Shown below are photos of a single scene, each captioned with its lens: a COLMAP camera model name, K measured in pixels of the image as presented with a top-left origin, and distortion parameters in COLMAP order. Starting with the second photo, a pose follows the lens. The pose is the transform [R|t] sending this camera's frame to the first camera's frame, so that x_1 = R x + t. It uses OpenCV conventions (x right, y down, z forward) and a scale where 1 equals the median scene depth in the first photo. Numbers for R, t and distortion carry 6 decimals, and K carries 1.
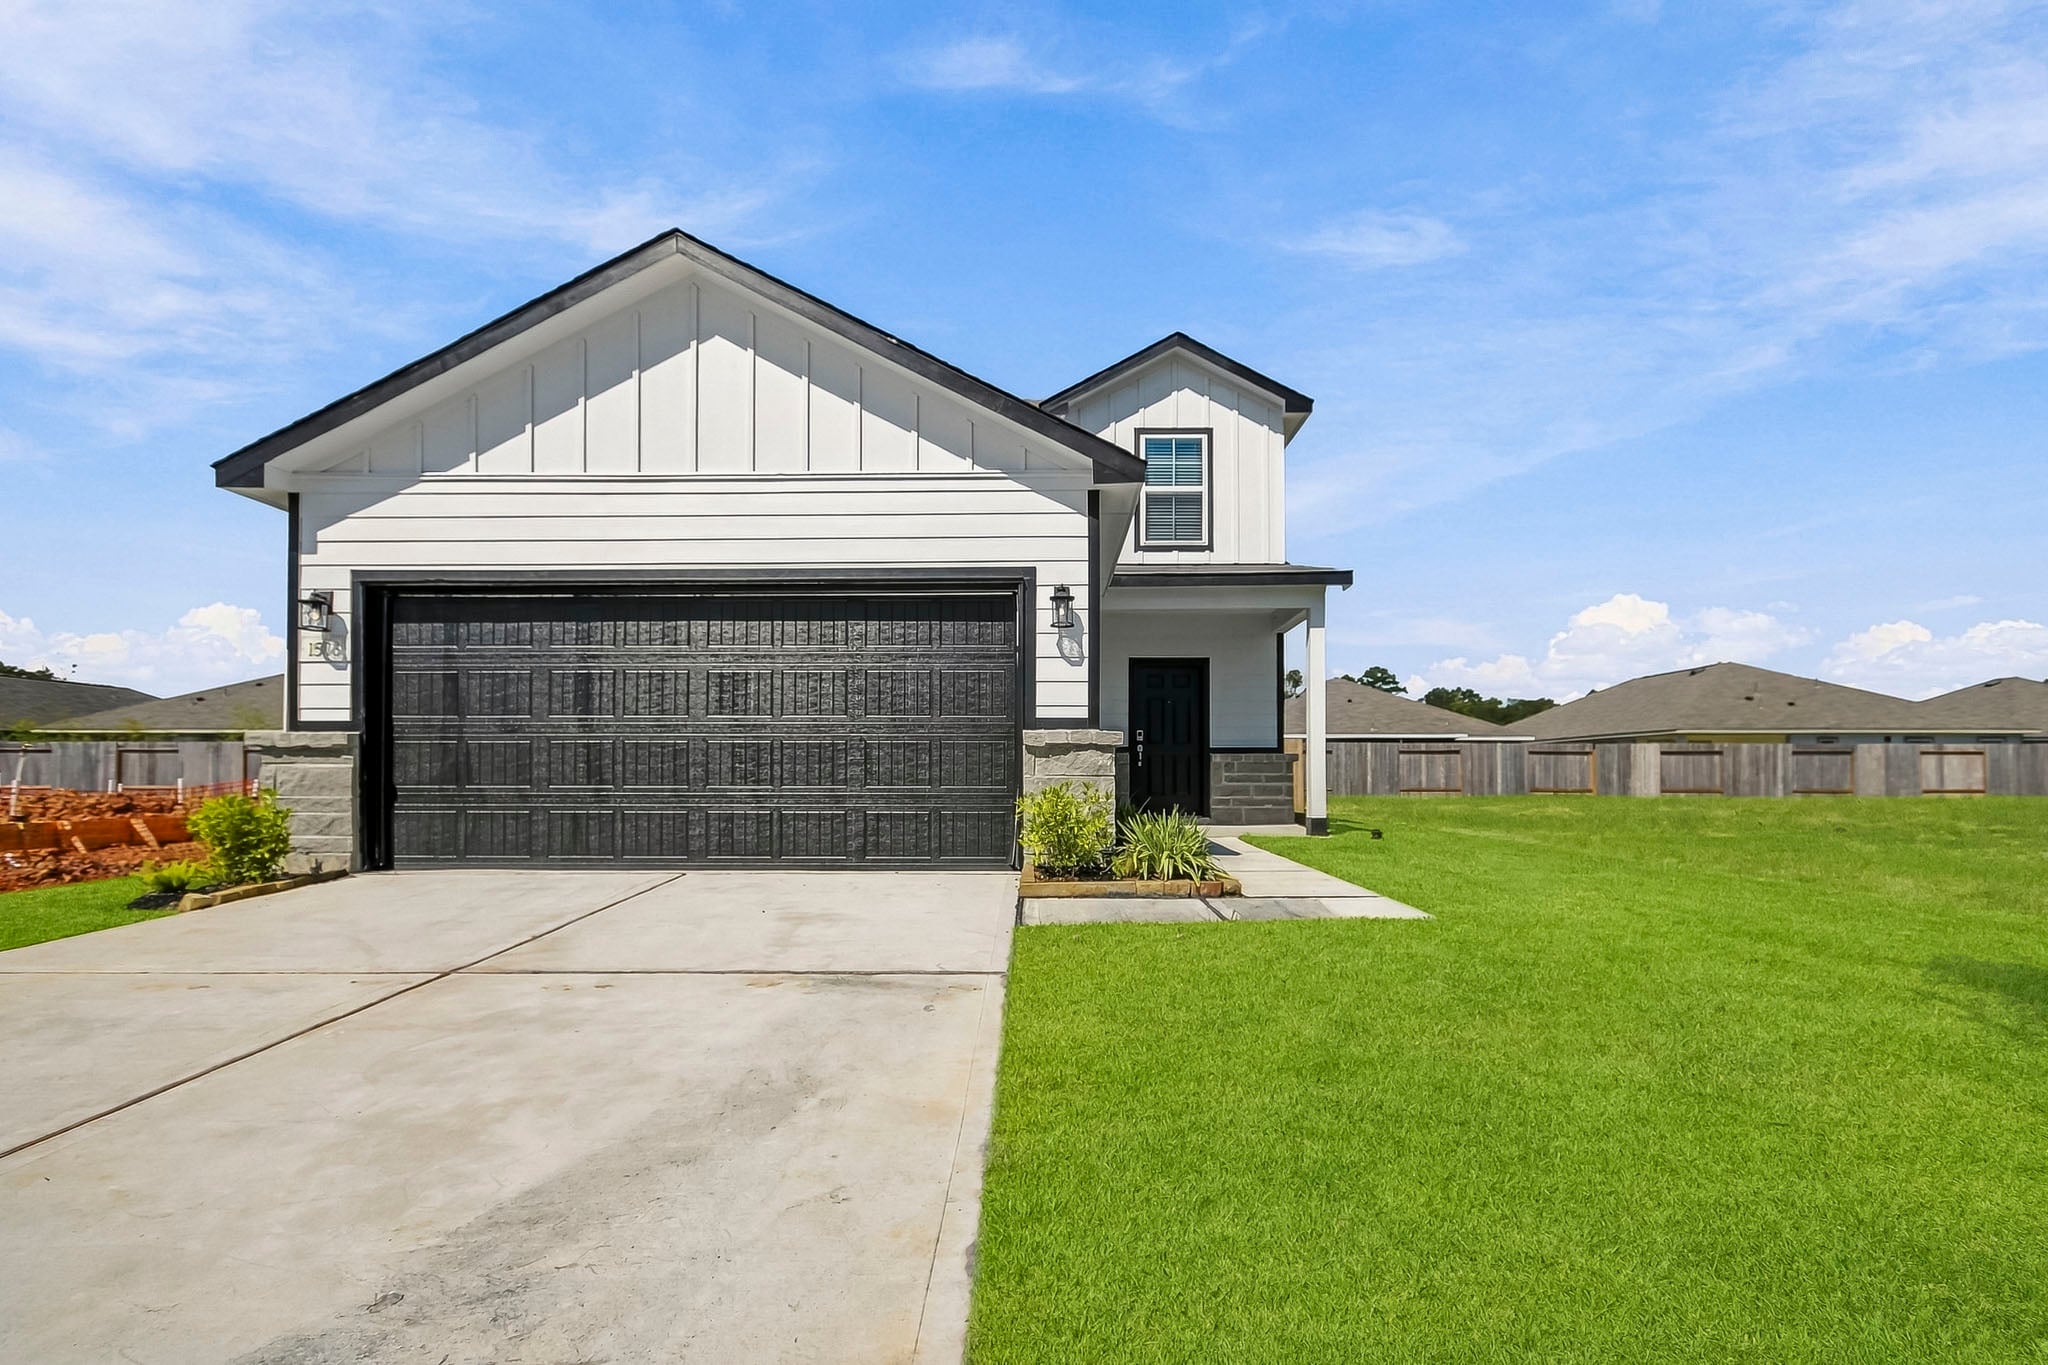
lens RADIAL K [[970.3, 0, 1029.1], [0, 970.3, 710.9], [0, 0, 1]] dist [0.000573, -0.000290]
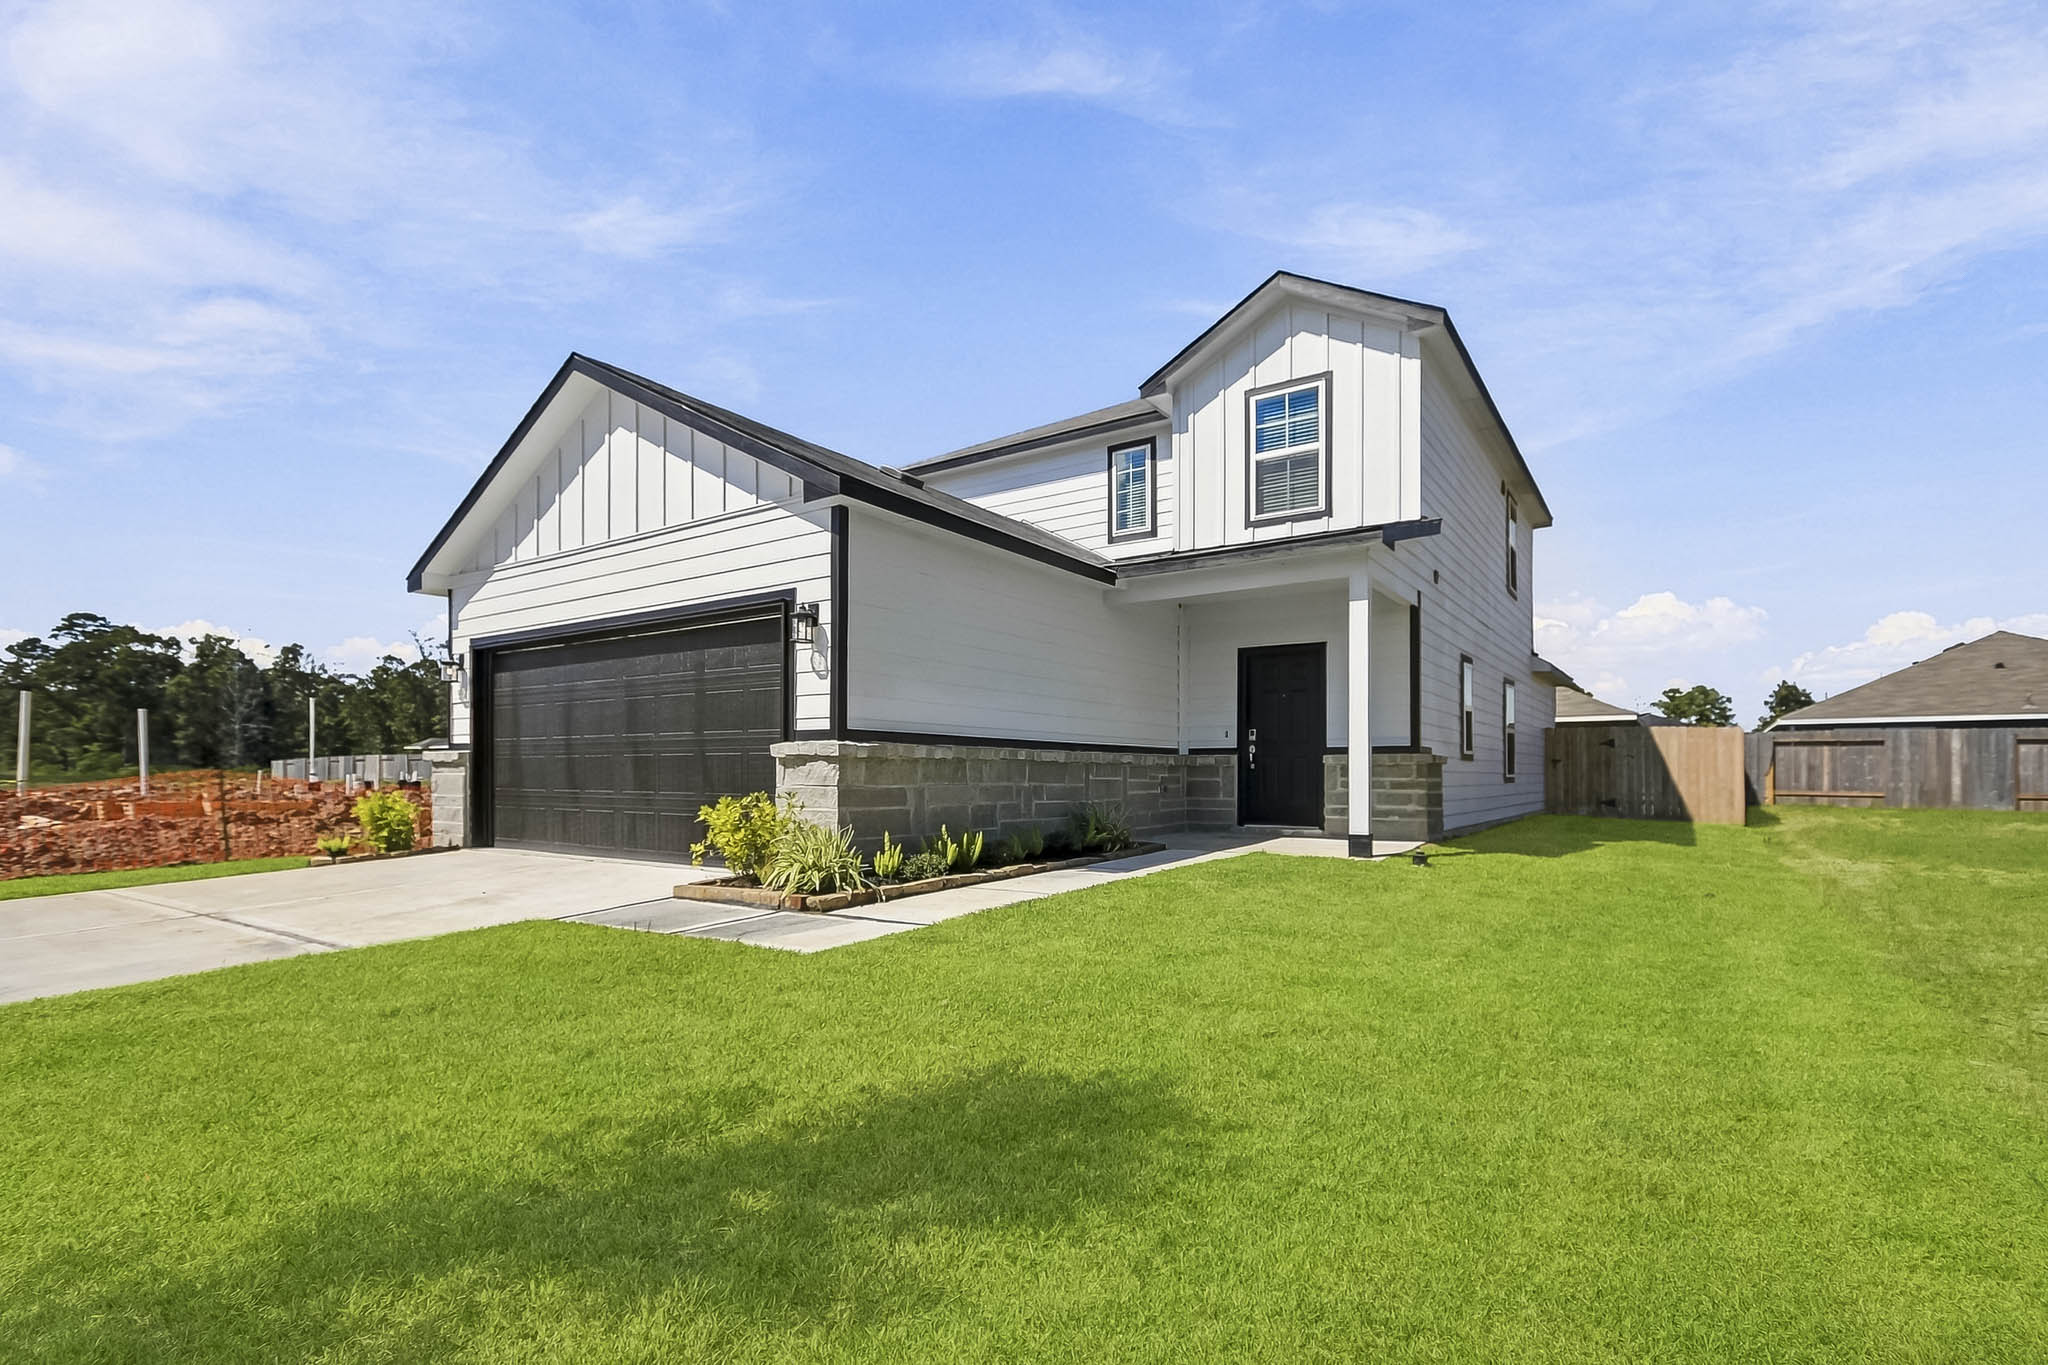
lens RADIAL K [[970.3, 0, 1029.1], [0, 970.3, 710.9], [0, 0, 1]] dist [0.000573, -0.000290]
pose [[0.827004, -0.033509, -0.561196, 0.799248], [0.037066, 0.999300, -0.005046, 0.000894], [0.560973, -0.016628, 0.827667, 0.263102]]
